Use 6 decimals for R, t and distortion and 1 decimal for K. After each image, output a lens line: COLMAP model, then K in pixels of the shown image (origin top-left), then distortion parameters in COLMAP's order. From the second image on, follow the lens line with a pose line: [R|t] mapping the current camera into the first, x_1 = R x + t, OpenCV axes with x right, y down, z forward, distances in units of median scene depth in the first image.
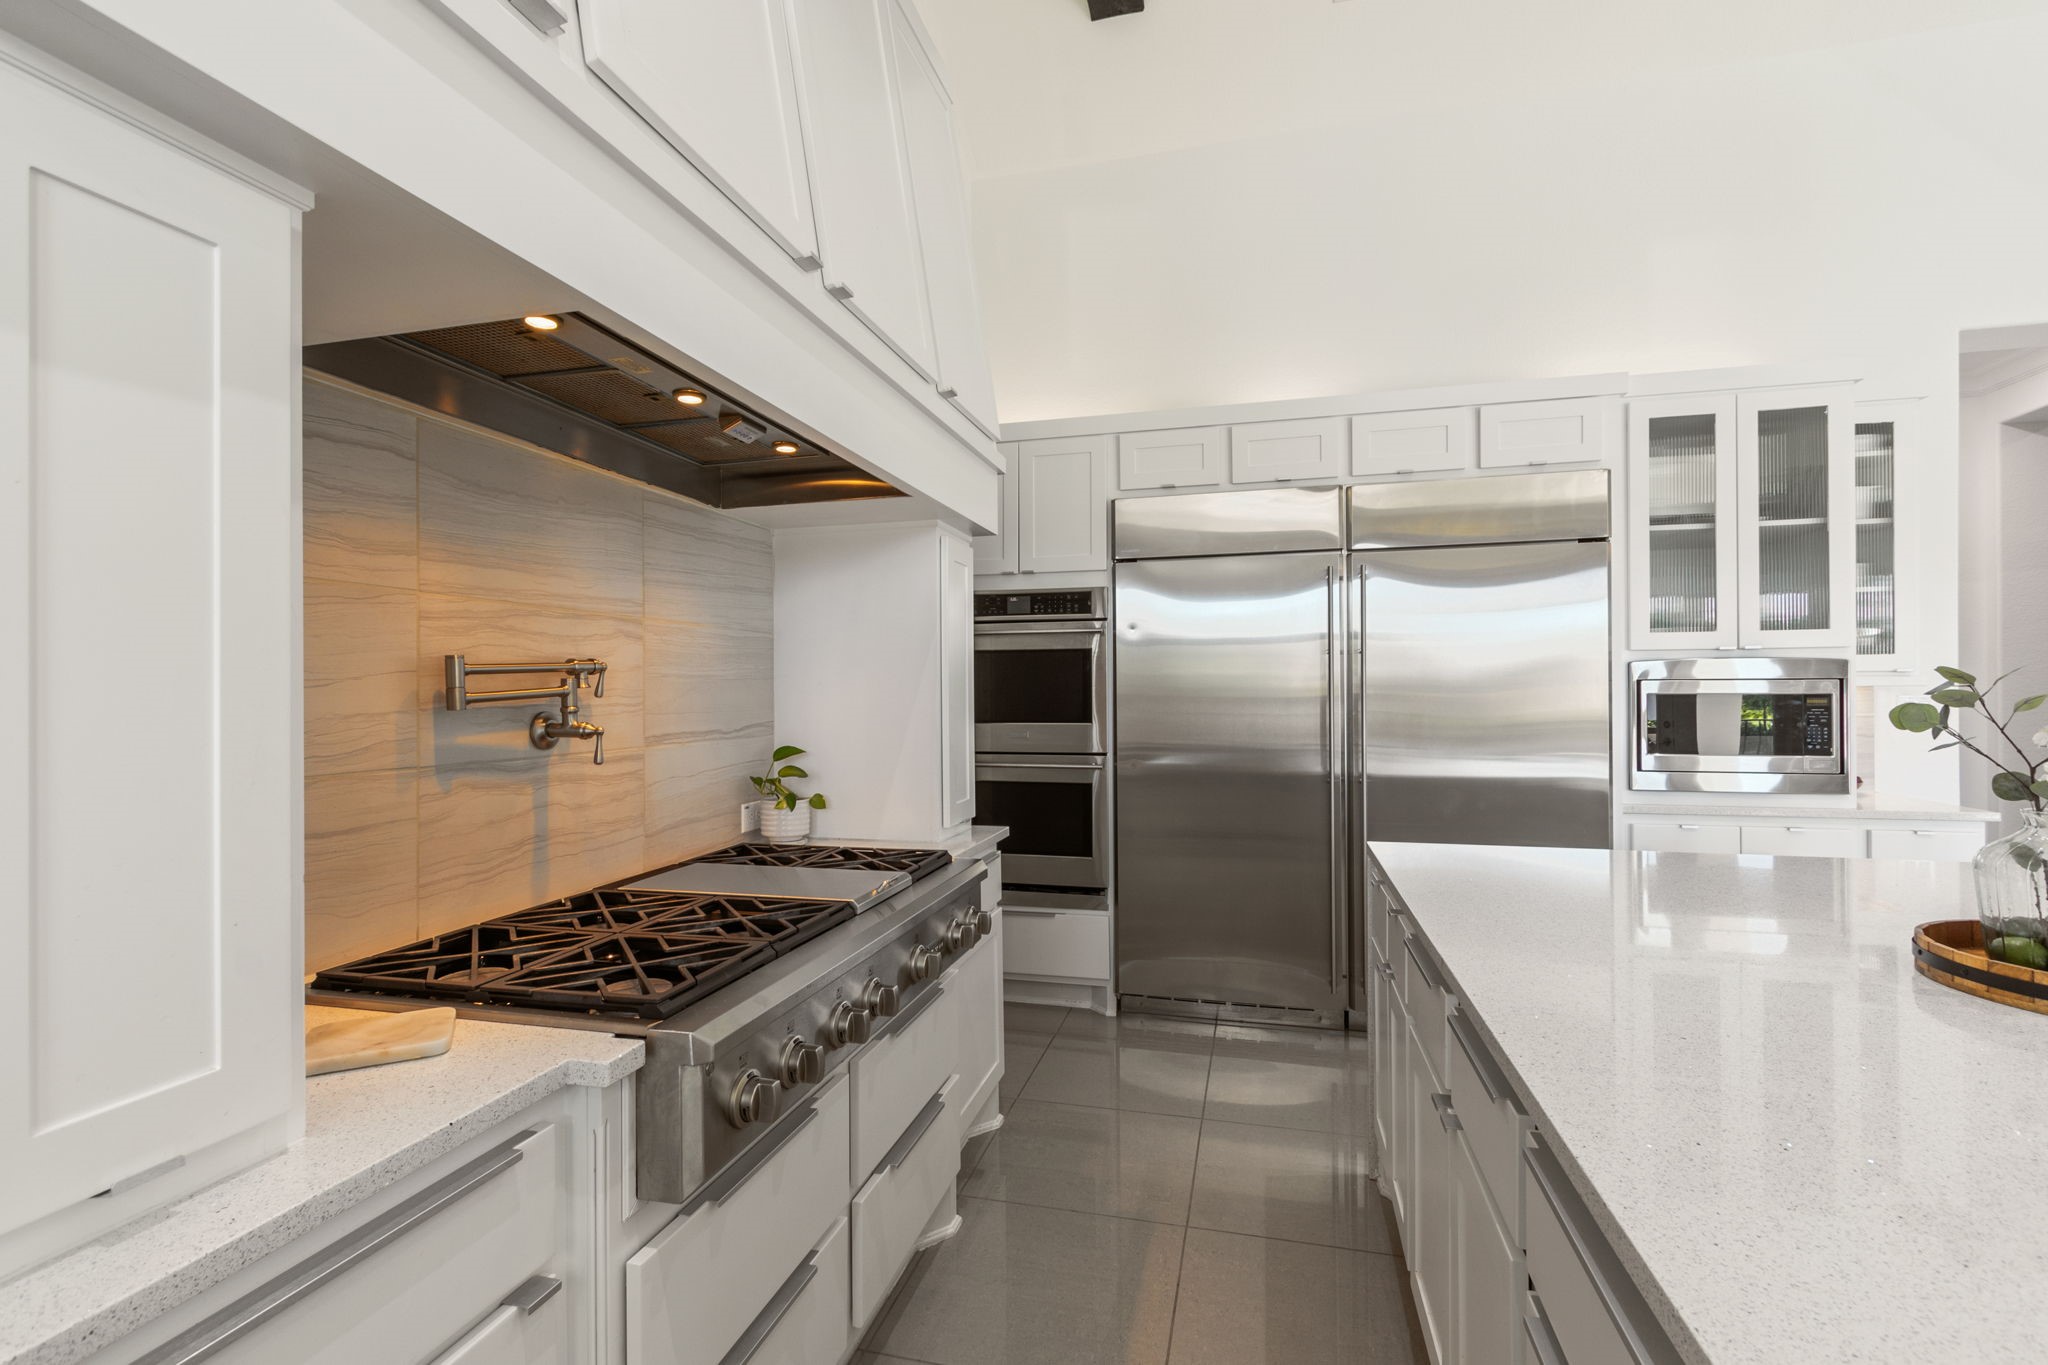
lens RADIAL K [[936.9, 0, 1024.0], [0, 936.9, 682.5], [0, 0, 1]] dist [0.044875, -0.021496]
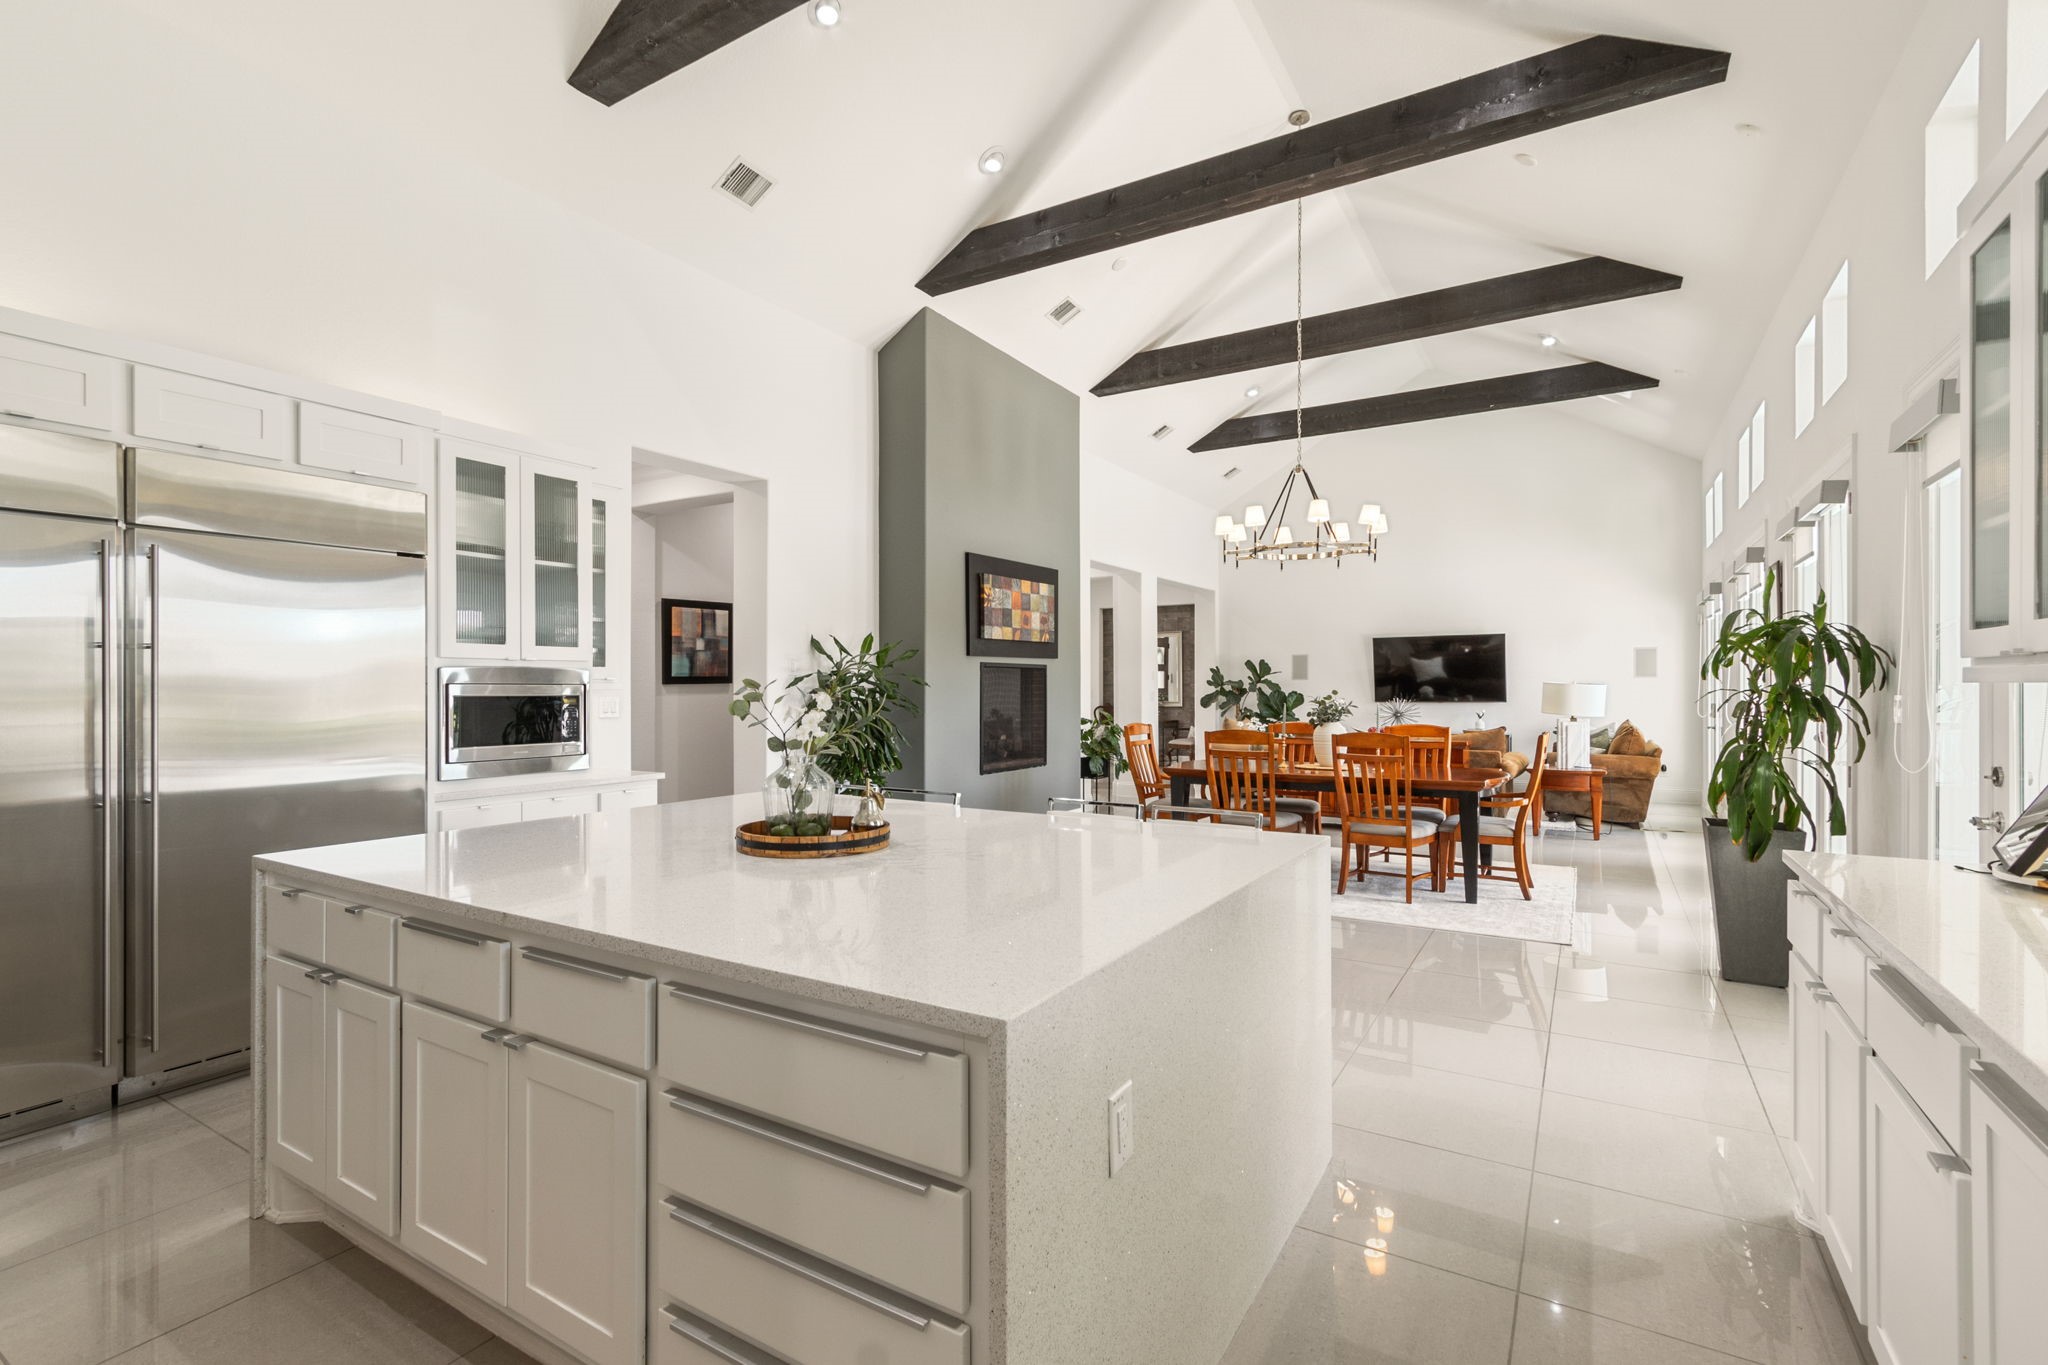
lens RADIAL K [[930.6, 0, 1026.5], [0, 930.6, 689.6], [0, 0, 1]] dist [0.009607, -0.001064]
pose [[0.290738, 0.001198, 0.956802, -0.222870], [-0.004291, 0.999991, 0.000052, 0.001277], [-0.956793, -0.004121, 0.290741, 0.009568]]
